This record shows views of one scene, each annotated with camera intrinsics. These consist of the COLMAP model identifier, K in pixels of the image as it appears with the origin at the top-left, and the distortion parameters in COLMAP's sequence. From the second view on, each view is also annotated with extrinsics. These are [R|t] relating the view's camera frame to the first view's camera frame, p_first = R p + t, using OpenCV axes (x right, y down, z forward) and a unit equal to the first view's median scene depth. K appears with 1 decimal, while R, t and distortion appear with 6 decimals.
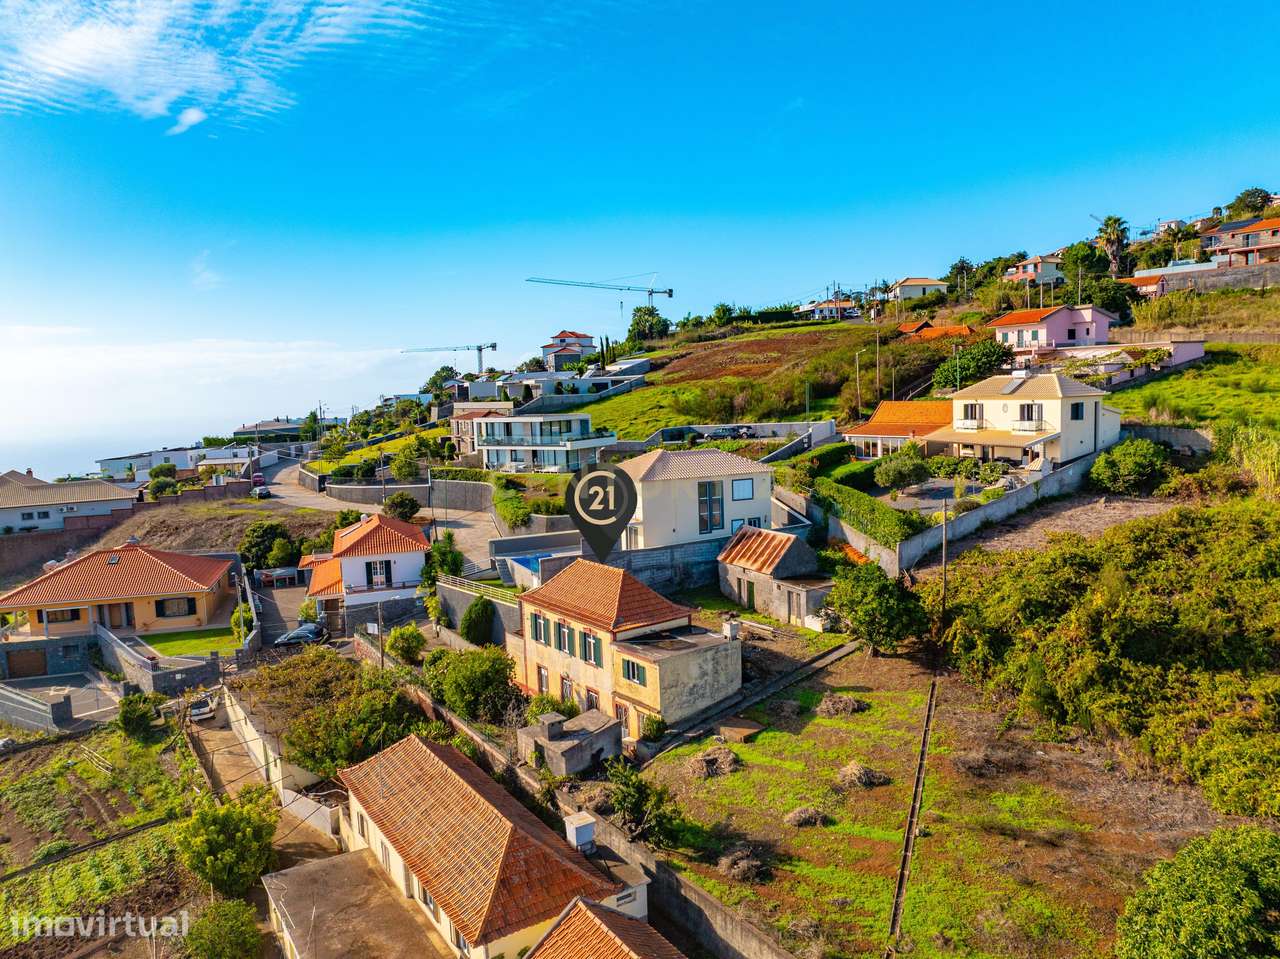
lens RADIAL K [[917.4, 0, 639.9], [0, 917.4, 480.3], [0, 0, 1]] dist [-0.010635, -0.002140]
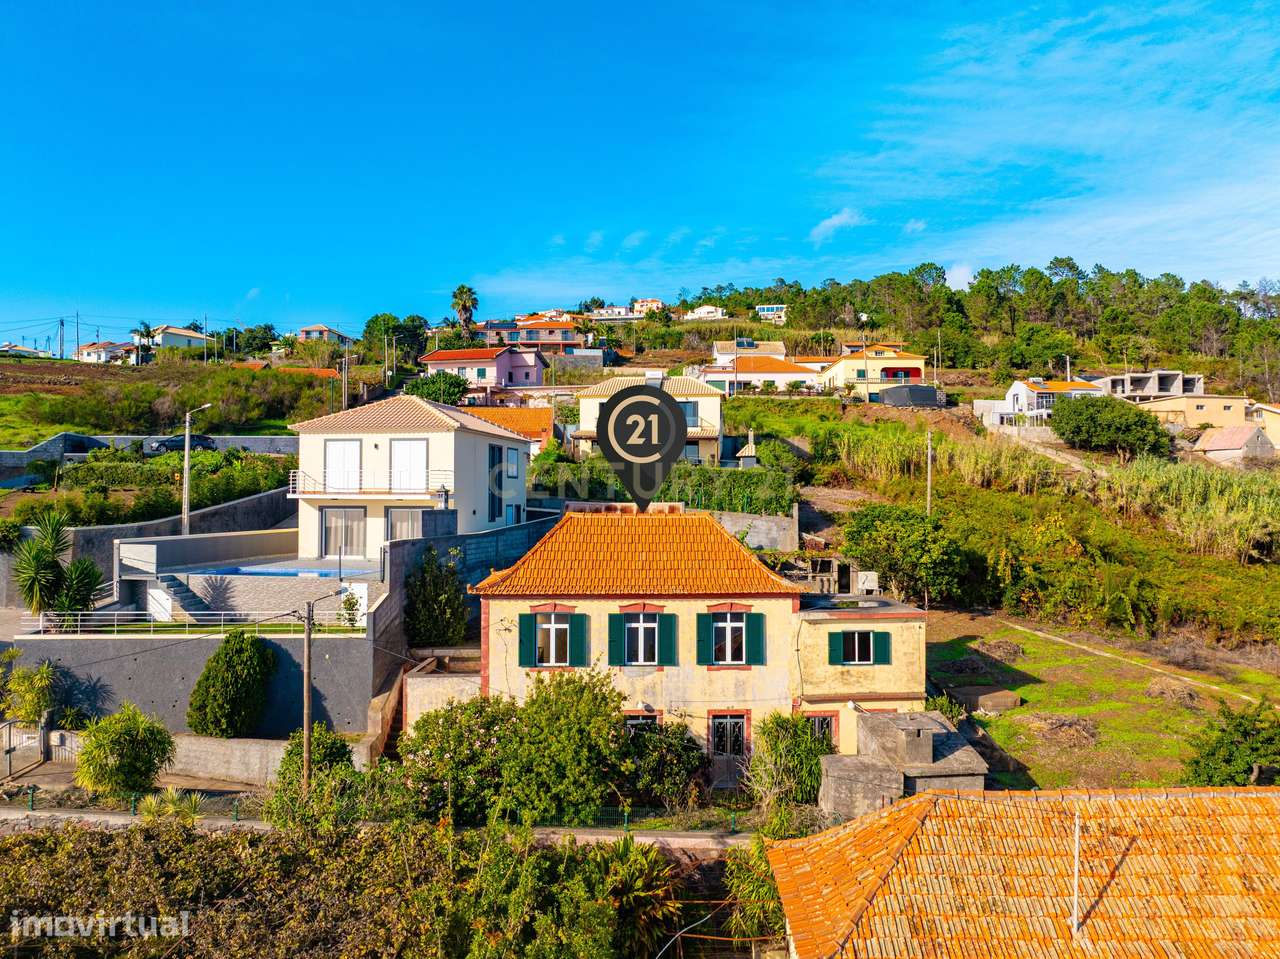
lens RADIAL K [[917.4, 0, 640.0], [0, 917.4, 479.7], [0, 0, 1]] dist [-0.010635, -0.002140]
pose [[0.577520, 0.052133, 0.814711, -0.396333], [0.057202, 0.992922, -0.104085, 0.099181], [-0.814370, 0.106714, 0.570450, 0.494298]]
